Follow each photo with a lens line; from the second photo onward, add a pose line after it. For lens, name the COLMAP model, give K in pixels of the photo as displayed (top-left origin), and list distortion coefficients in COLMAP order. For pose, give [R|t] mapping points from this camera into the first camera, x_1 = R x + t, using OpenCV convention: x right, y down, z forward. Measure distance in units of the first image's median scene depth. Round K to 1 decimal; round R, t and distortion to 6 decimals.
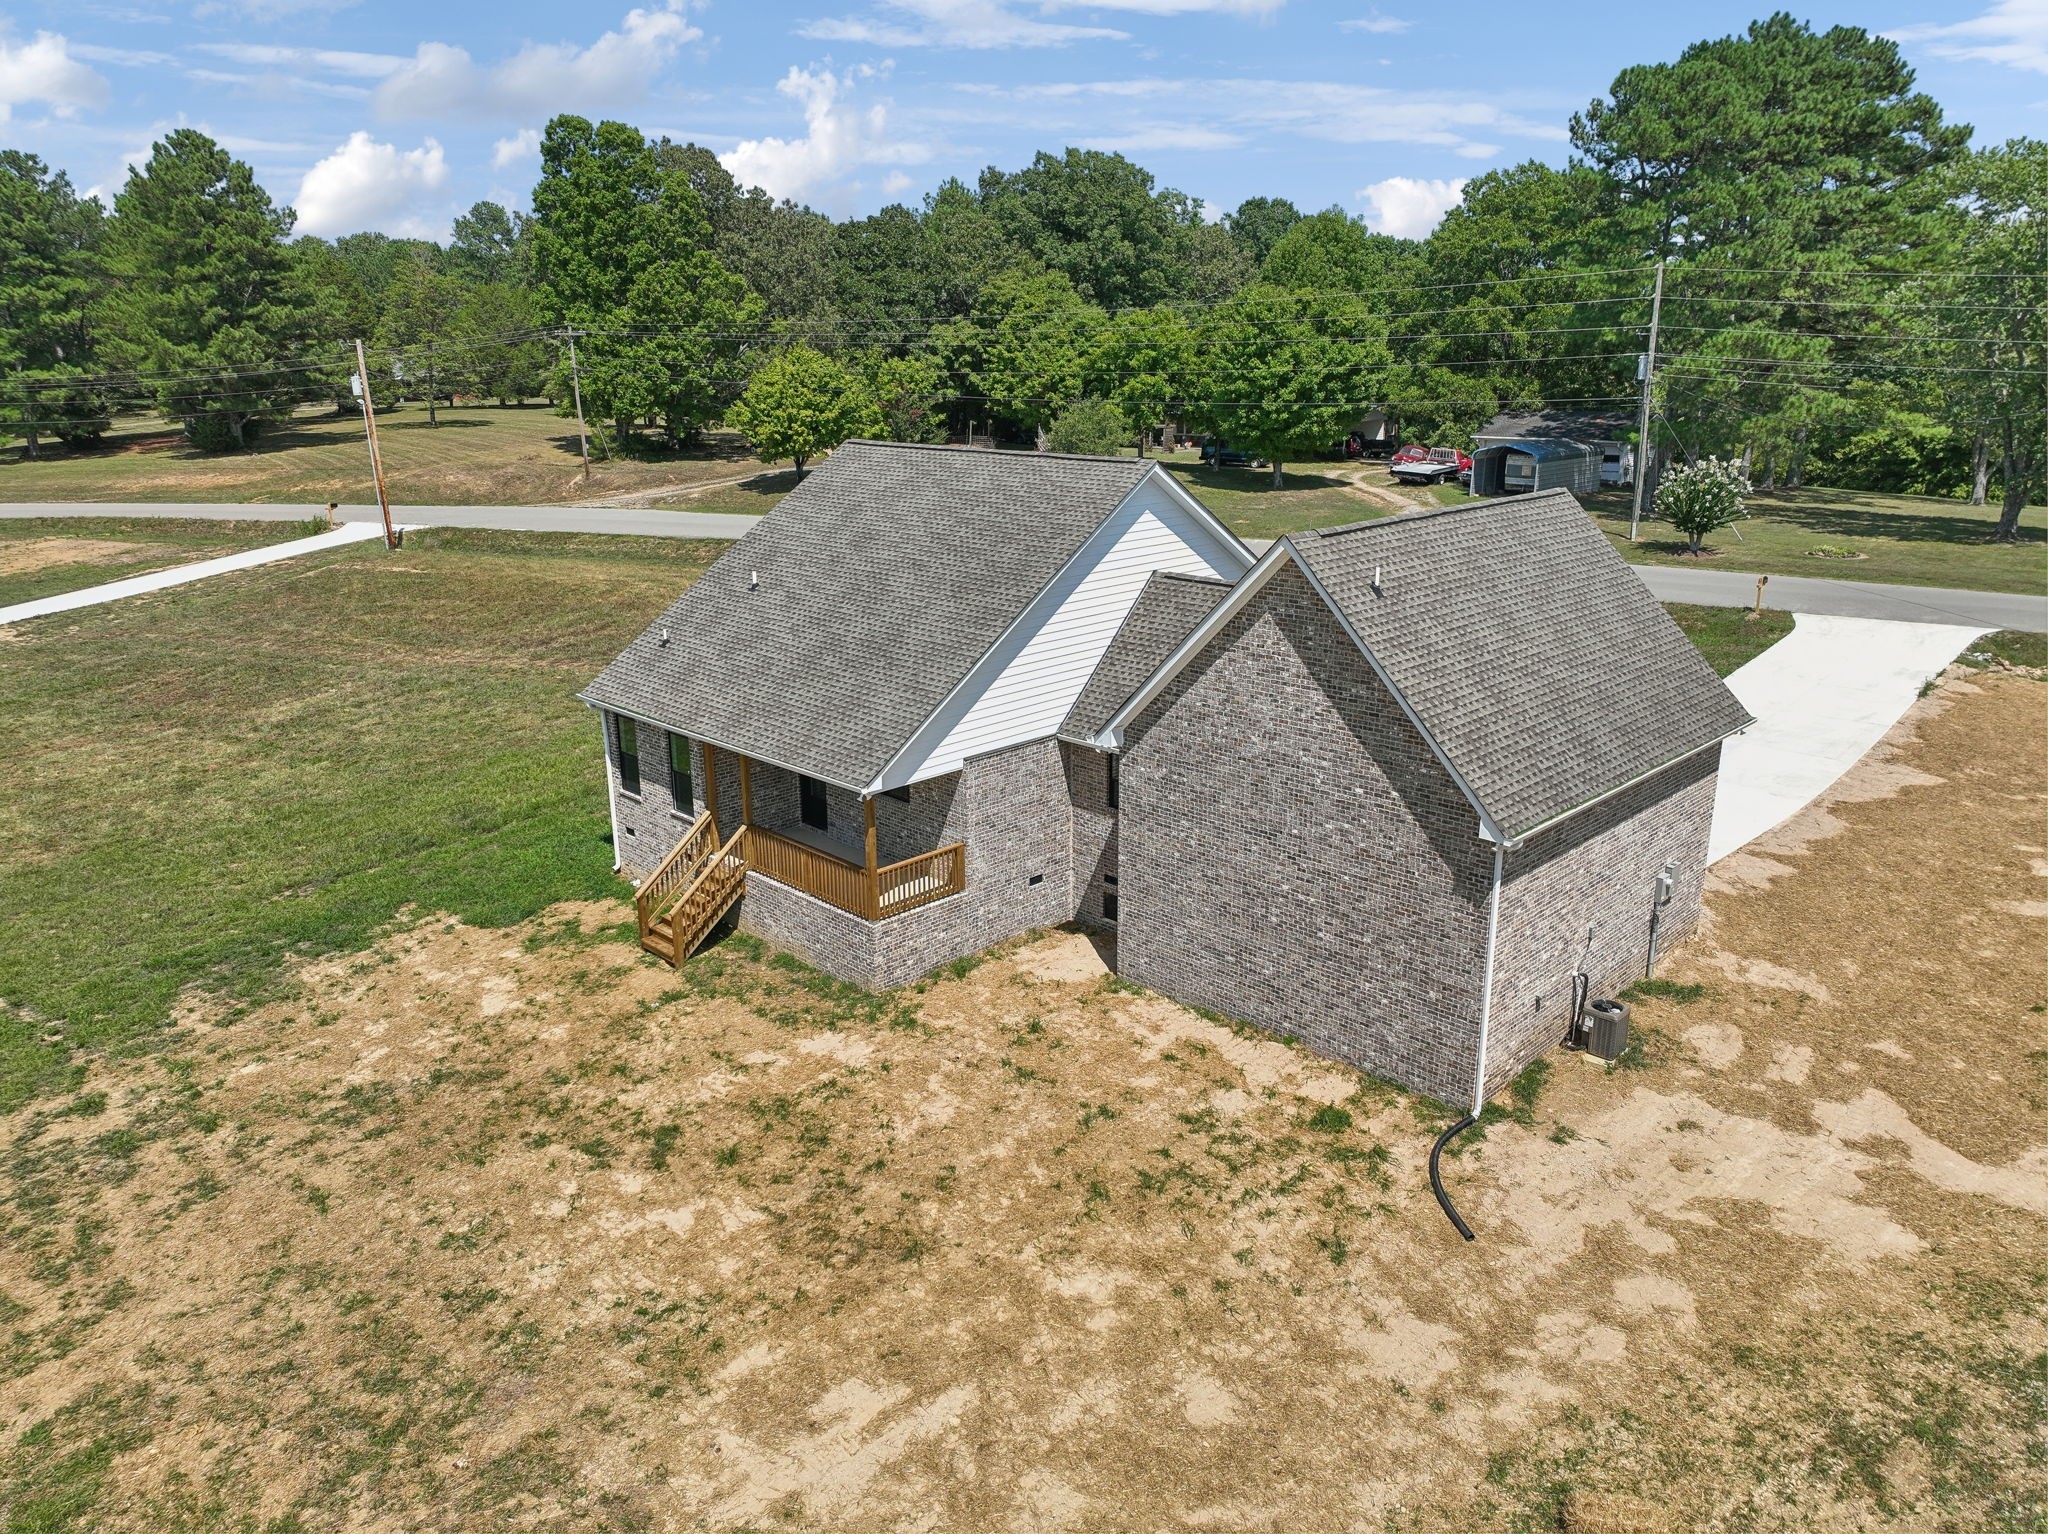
lens RADIAL K [[1440.9, 0, 1024.0], [0, 1440.9, 767.0], [0, 0, 1]] dist [0.024492, 0.000172]
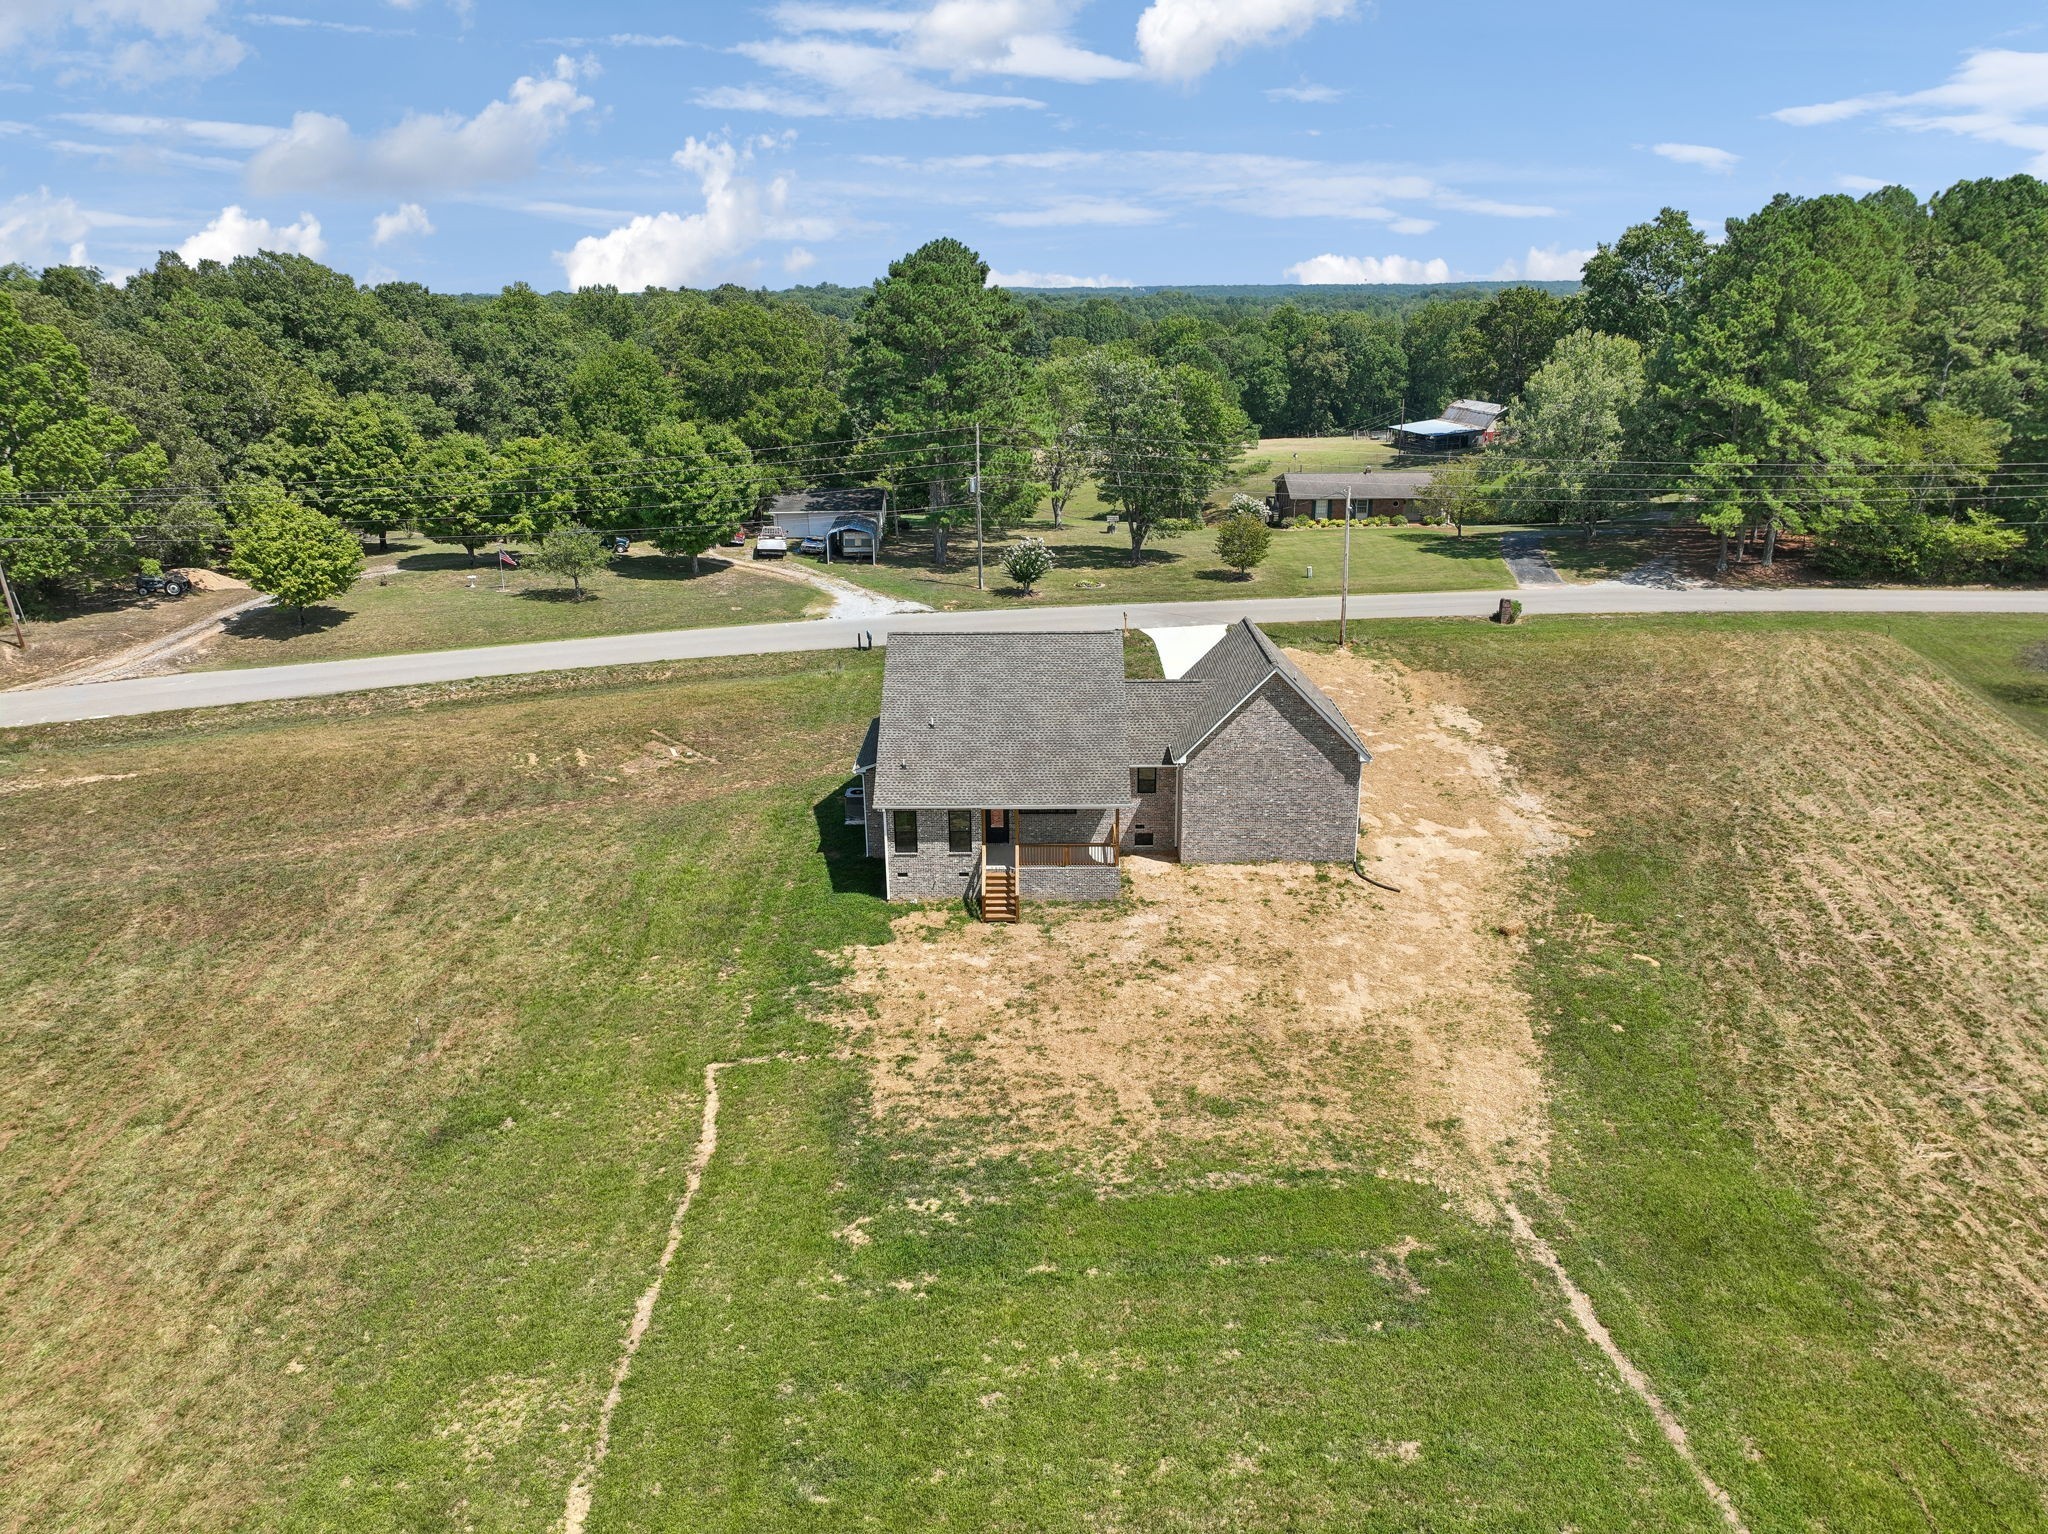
lens RADIAL K [[1440.9, 0, 1024.0], [0, 1440.9, 767.0], [0, 0, 1]] dist [0.024492, 0.000172]
pose [[0.706309, -0.220150, 0.672801, -0.723902], [0.203463, 0.973444, 0.104928, -0.130525], [-0.678034, 0.062779, 0.732345, -0.221642]]
